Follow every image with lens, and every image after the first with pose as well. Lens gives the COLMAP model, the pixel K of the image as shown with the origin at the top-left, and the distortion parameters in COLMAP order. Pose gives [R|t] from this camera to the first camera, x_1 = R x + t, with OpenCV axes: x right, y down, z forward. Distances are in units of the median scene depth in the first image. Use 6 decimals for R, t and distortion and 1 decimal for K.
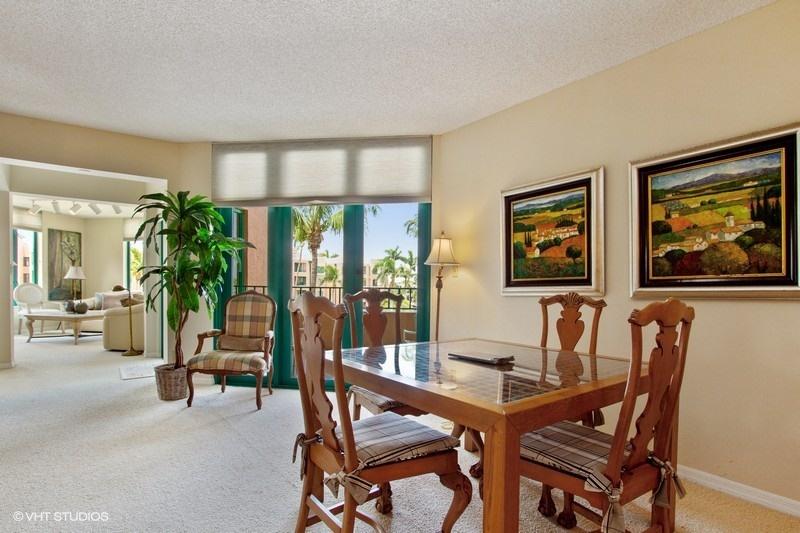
lens RADIAL K [[423.1, 0, 396.5], [0, 423.1, 296.1], [0, 0, 1]] dist [-0.012843, 0.000938]
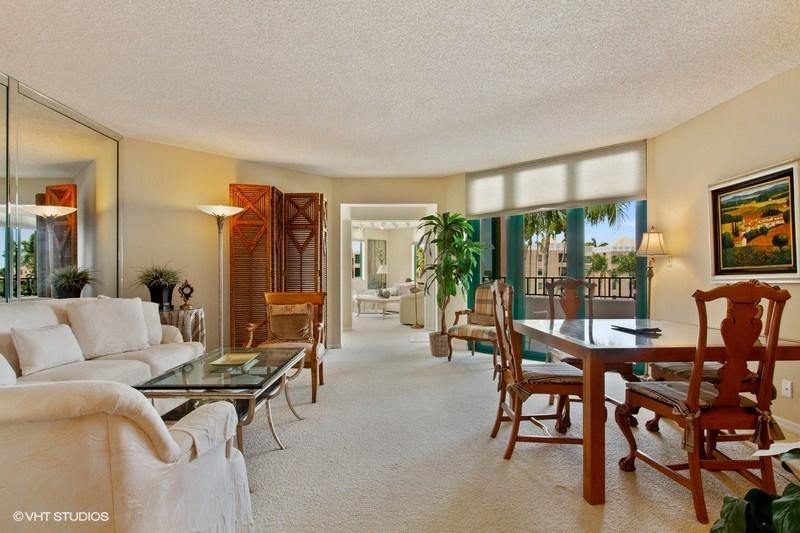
lens RADIAL K [[423.1, 0, 396.5], [0, 423.1, 296.1], [0, 0, 1]] dist [-0.012843, 0.000938]
pose [[0.817447, 0.013216, -0.575852, 0.185770], [-0.001286, 0.999776, 0.021119, 0.007854], [0.576002, -0.016523, 0.817281, -0.276945]]
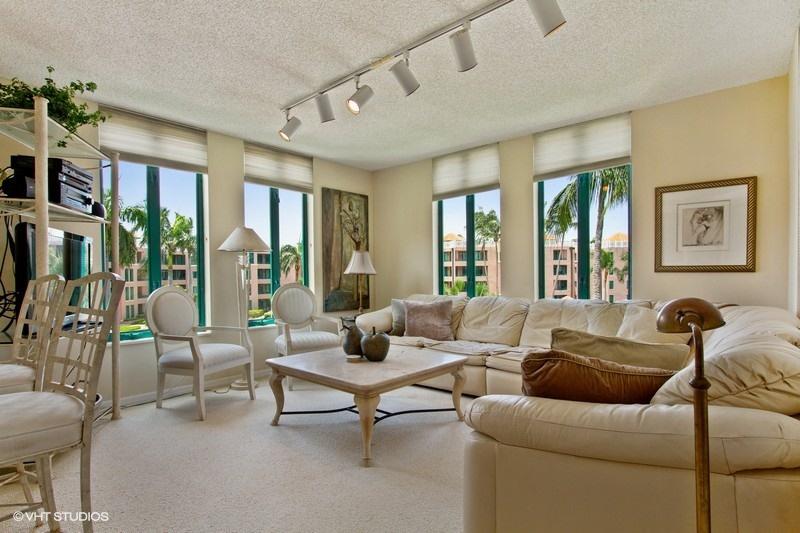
lens RADIAL K [[423.1, 0, 396.5], [0, 423.1, 296.1], [0, 0, 1]] dist [-0.012843, 0.000938]
pose [[0.845554, 0.005839, -0.533858, -0.905531], [0.006798, 0.999741, 0.021703, -0.049492], [0.533846, -0.021980, 0.845296, 1.172528]]
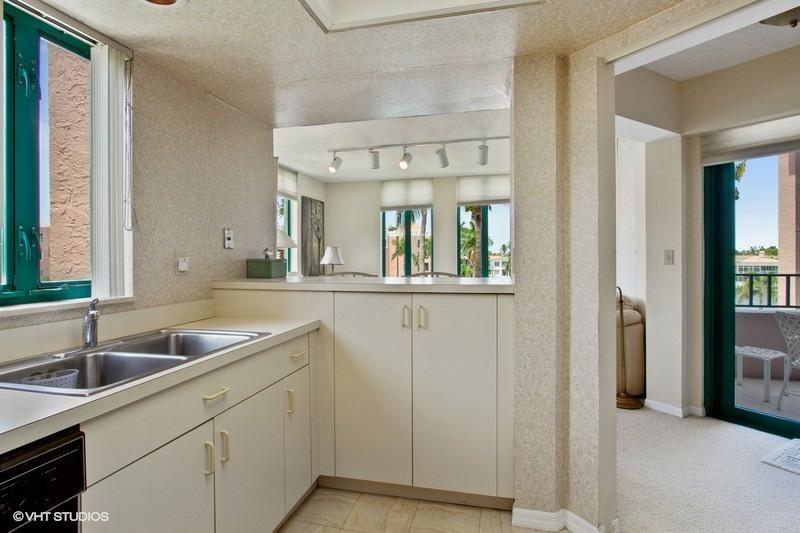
lens RADIAL K [[443.4, 0, 373.9], [0, 443.4, 277.1], [0, 0, 1]] dist [-0.169804, 0.000545]
pose [[0.988424, 0.004187, -0.151661, -1.234213], [-0.003253, 0.999974, 0.006405, -0.051283], [0.151684, -0.005837, 0.988412, 0.549543]]
